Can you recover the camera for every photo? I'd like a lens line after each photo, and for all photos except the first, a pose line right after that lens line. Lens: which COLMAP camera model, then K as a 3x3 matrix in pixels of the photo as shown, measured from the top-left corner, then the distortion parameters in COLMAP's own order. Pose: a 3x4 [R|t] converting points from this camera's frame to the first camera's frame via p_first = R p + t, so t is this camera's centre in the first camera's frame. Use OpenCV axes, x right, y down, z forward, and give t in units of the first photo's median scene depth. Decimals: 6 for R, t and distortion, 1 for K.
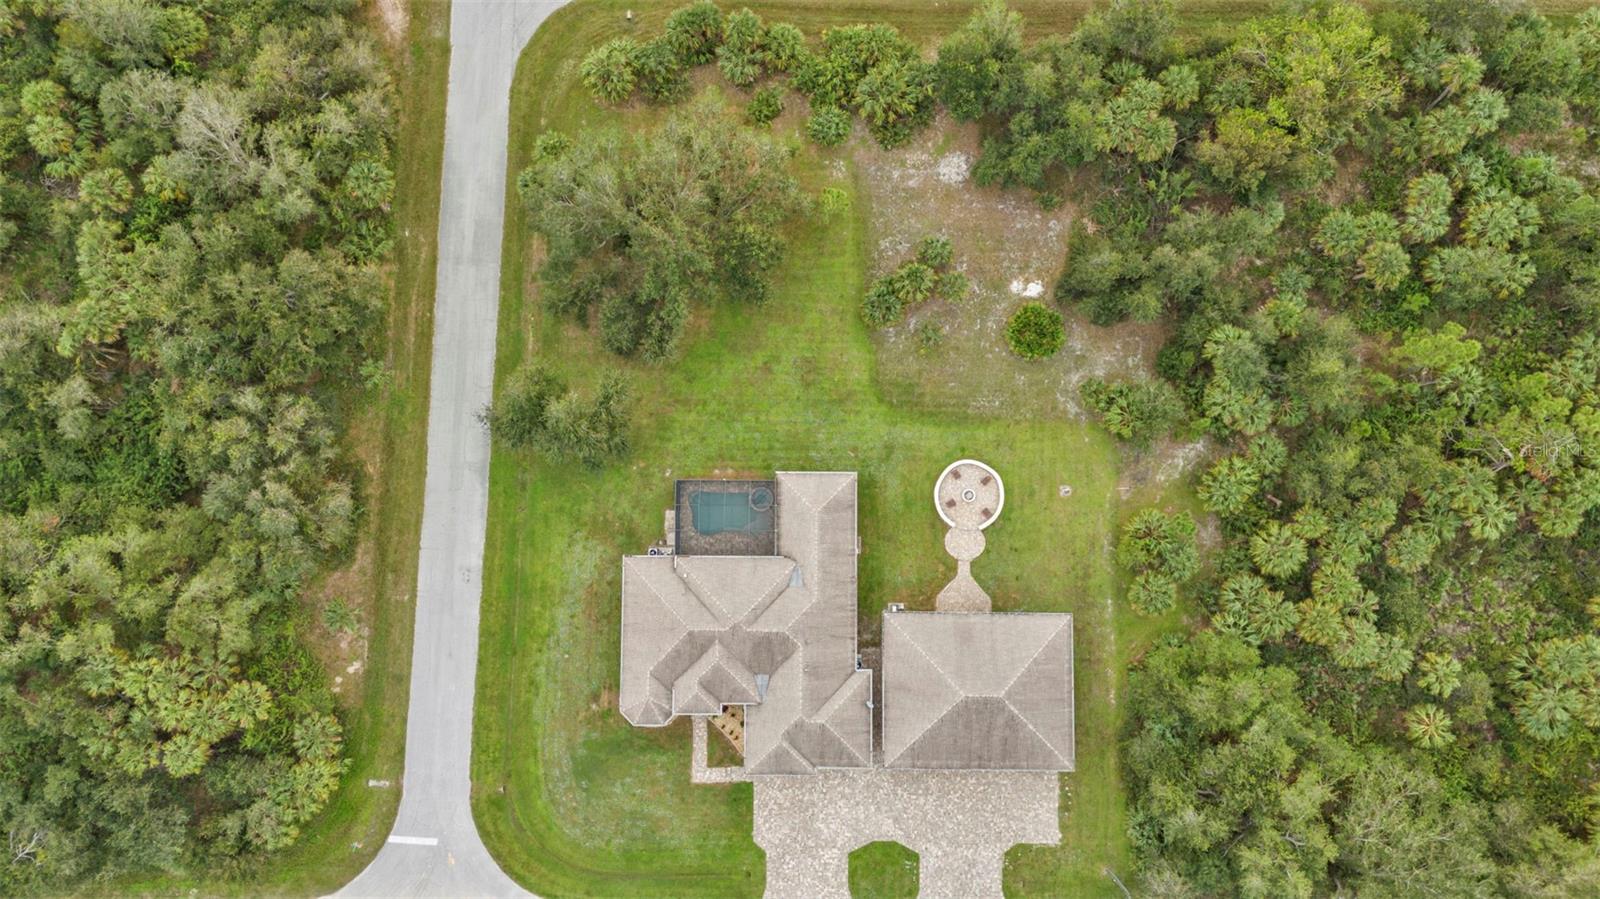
lens RADIAL K [[1171.3, 0, 800.8], [0, 1171.3, 450.3], [0, 0, 1]] dist [0.066324, -0.053523]
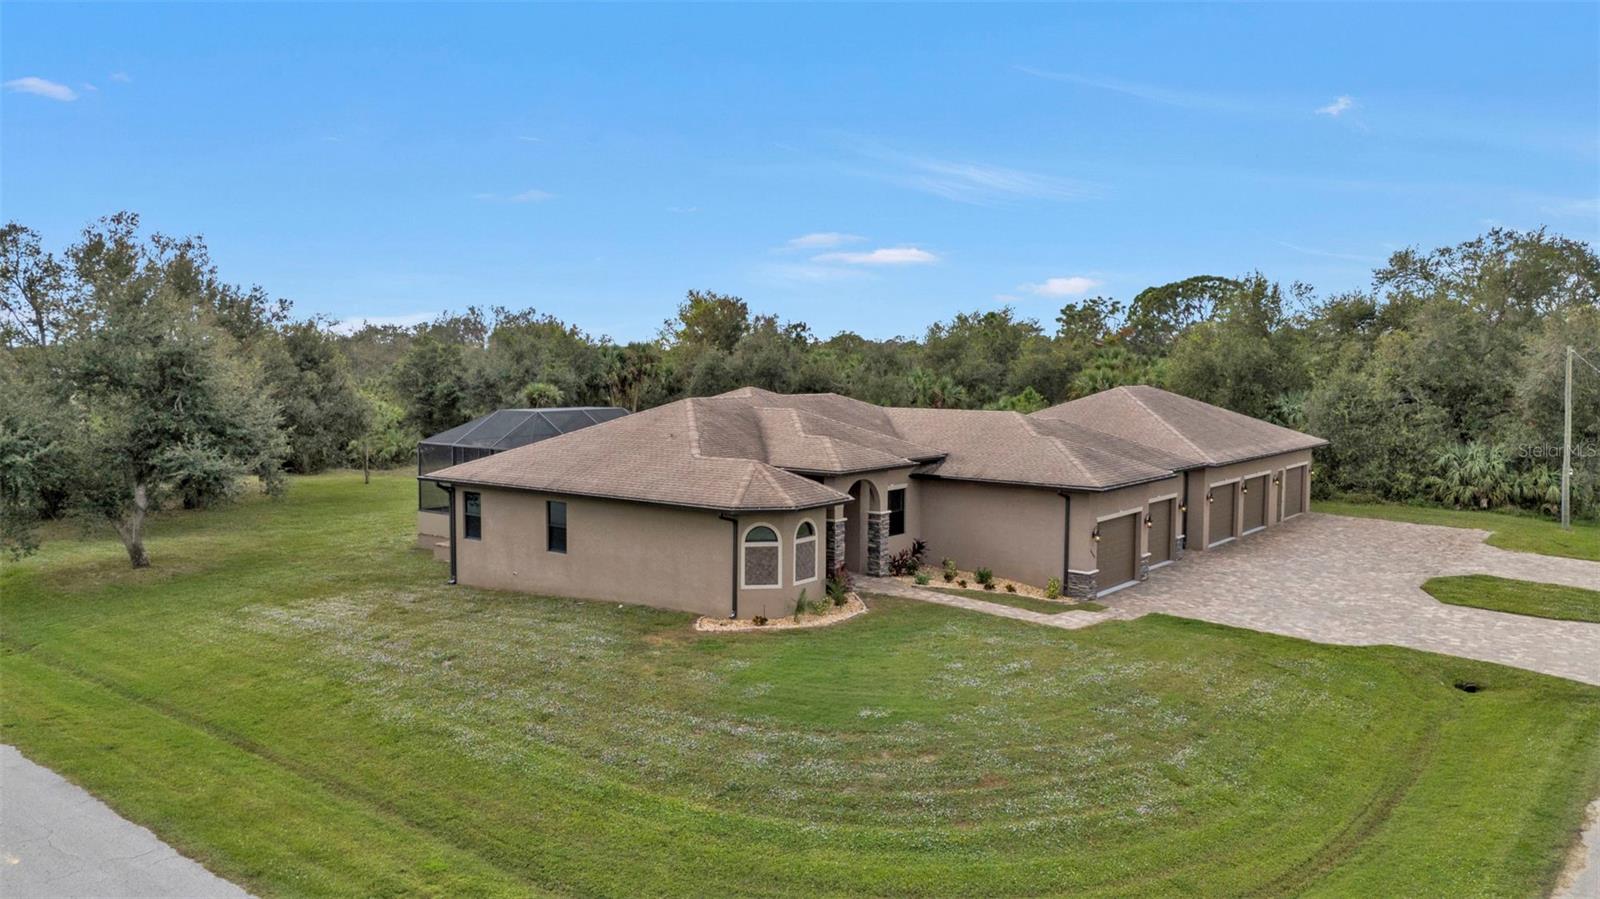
lens RADIAL K [[1177.2, 0, 800.0], [0, 1177.2, 449.5], [0, 0, 1]] dist [0.044052, -0.006940]
pose [[0.607431, -0.050097, 0.792791, -0.366147], [0.792348, 0.109404, -0.600179, 0.399861], [-0.056667, 0.992734, 0.106149, 0.925742]]
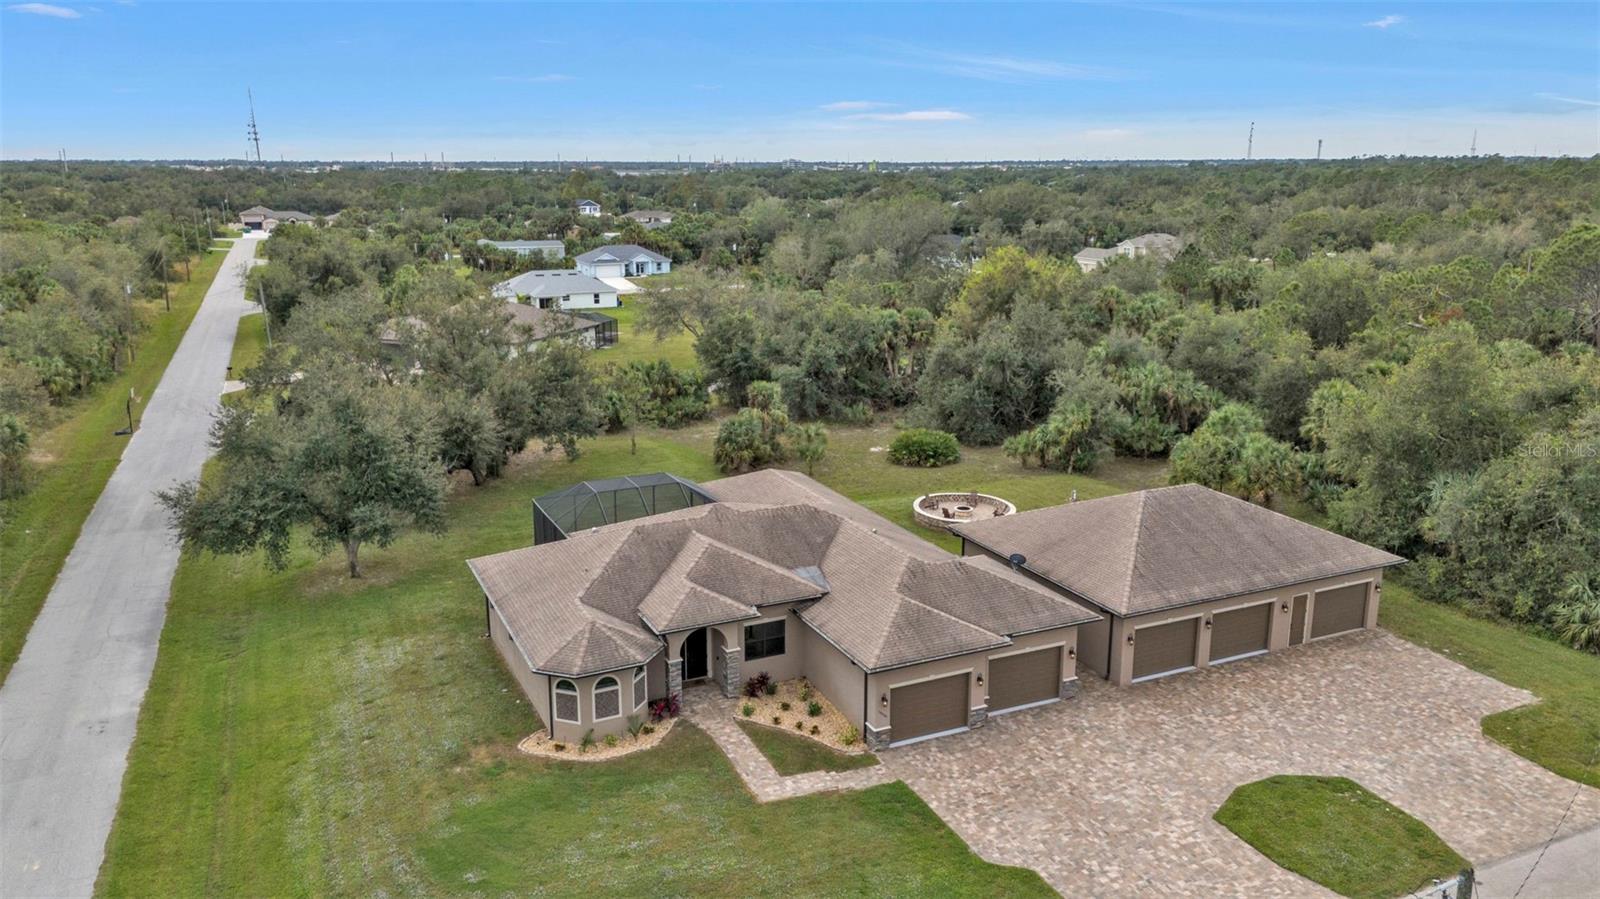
lens RADIAL K [[1171.3, 0, 800.8], [0, 1171.3, 450.3], [0, 0, 1]] dist [0.066324, -0.053523]
pose [[0.901395, -0.096635, 0.422076, -0.229546], [0.431852, 0.271500, -0.860111, 0.581434], [-0.031477, 0.957575, 0.286461, 0.781172]]
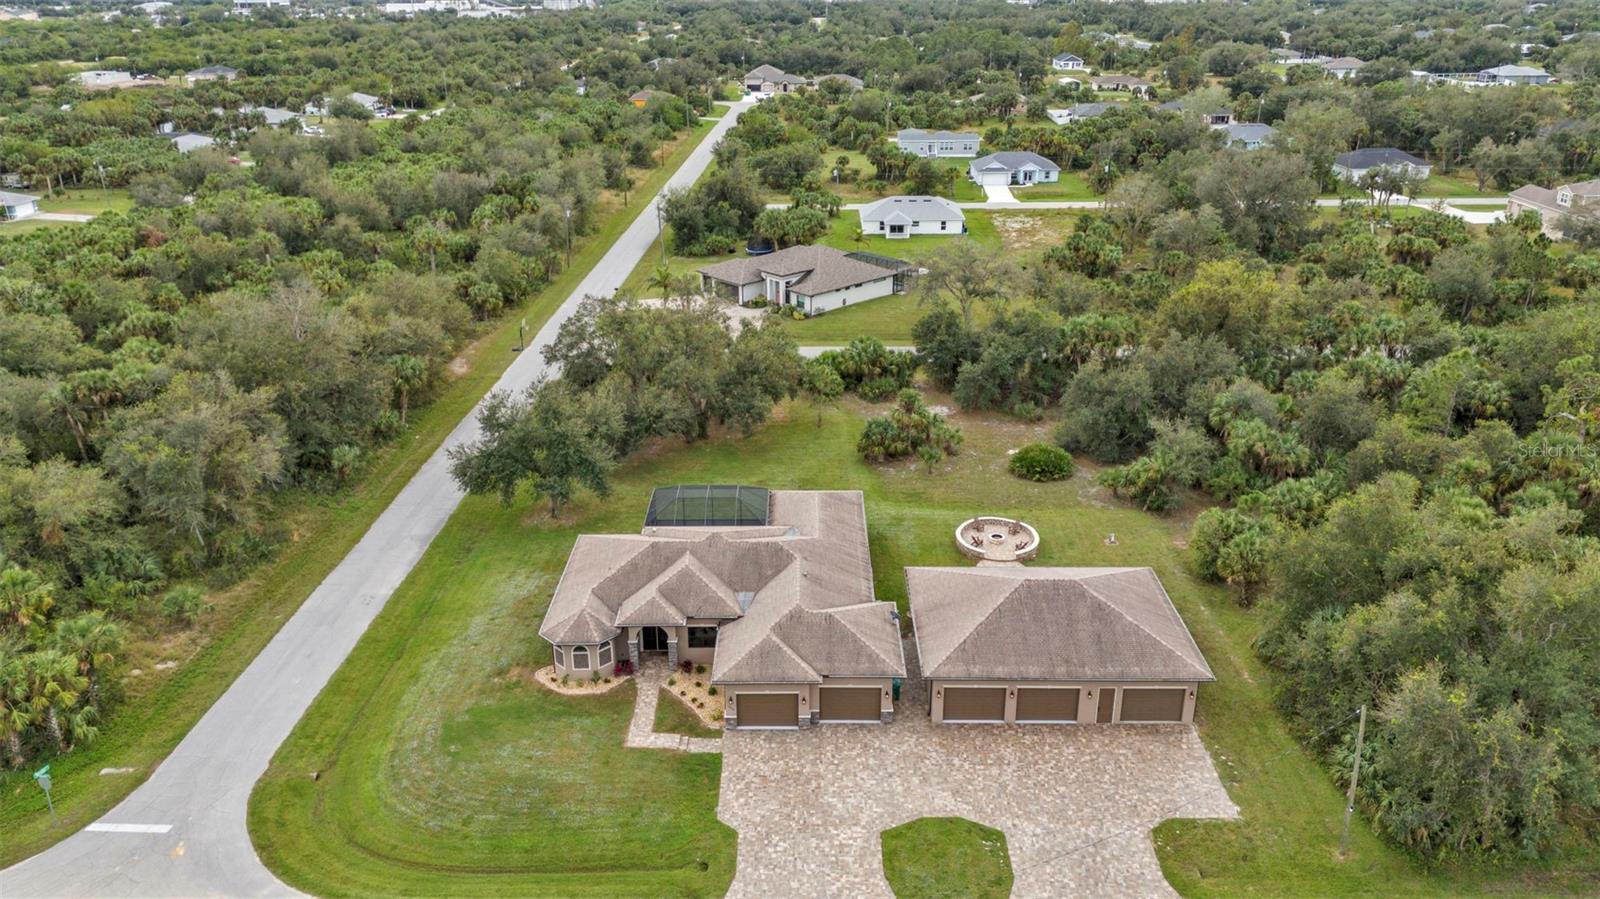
lens RADIAL K [[1171.3, 0, 800.8], [0, 1171.3, 450.3], [0, 0, 1]] dist [0.066324, -0.053523]
pose [[0.999986, 0.003020, 0.004408, -0.001775], [0.002659, 0.434292, -0.900768, 0.780107], [-0.004635, 0.900767, 0.434278, 0.581812]]
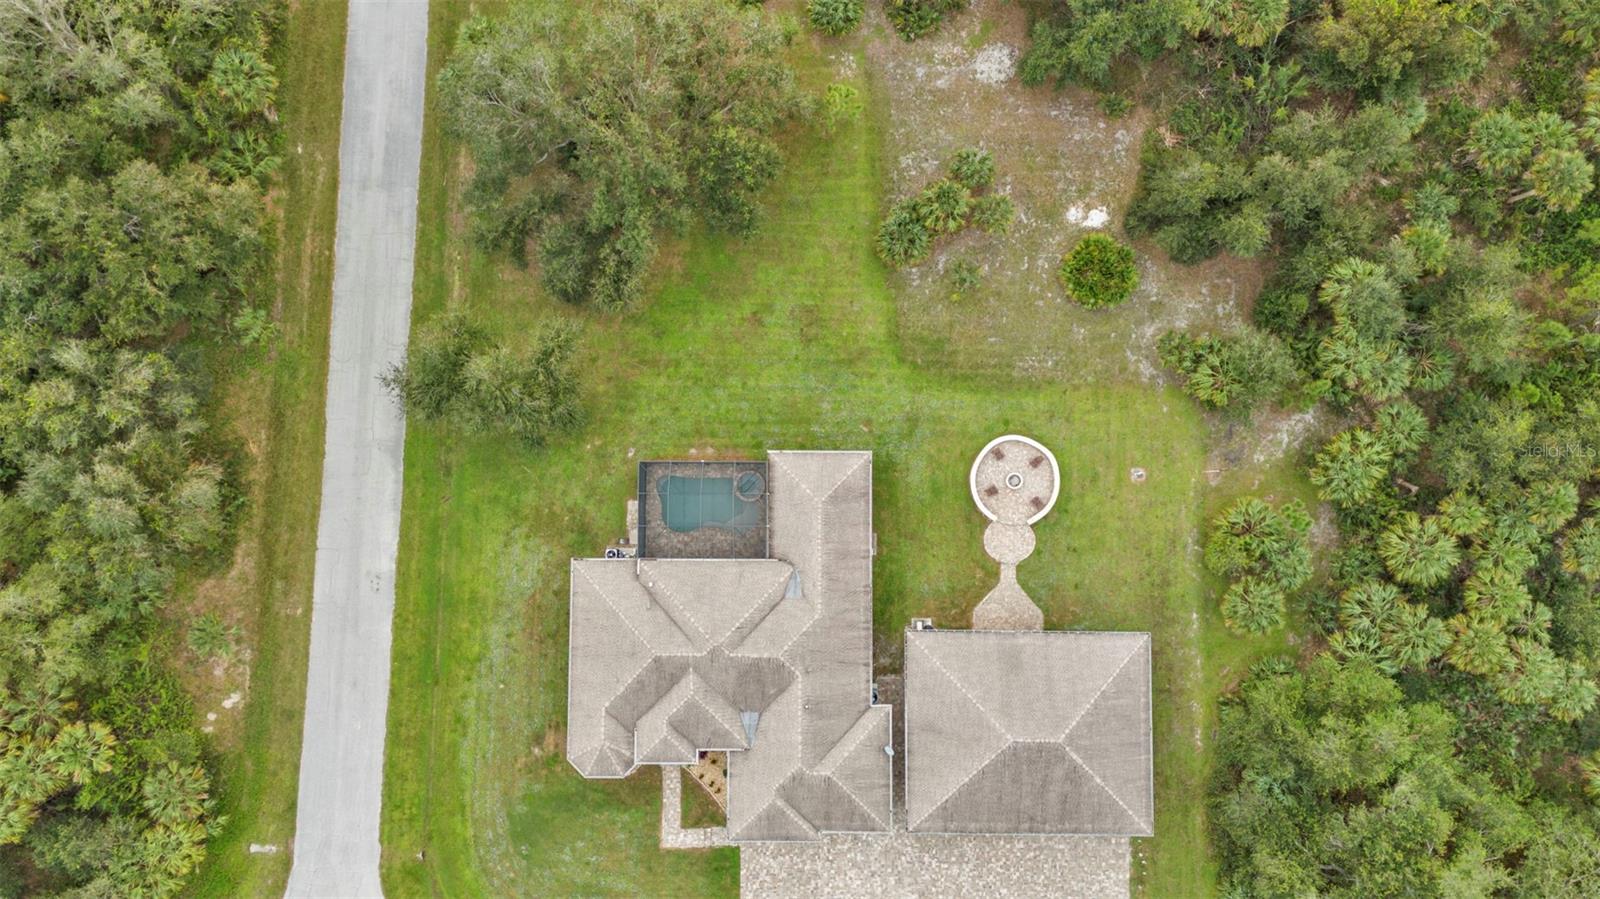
lens RADIAL K [[1177.2, 0, 800.0], [0, 1177.2, 449.5], [0, 0, 1]] dist [0.044052, -0.006940]
pose [[0.999986, -0.001874, -0.004873, 0.004026], [0.001910, 0.999971, 0.007324, 0.011651], [0.004859, -0.007333, 0.999961, 0.214668]]
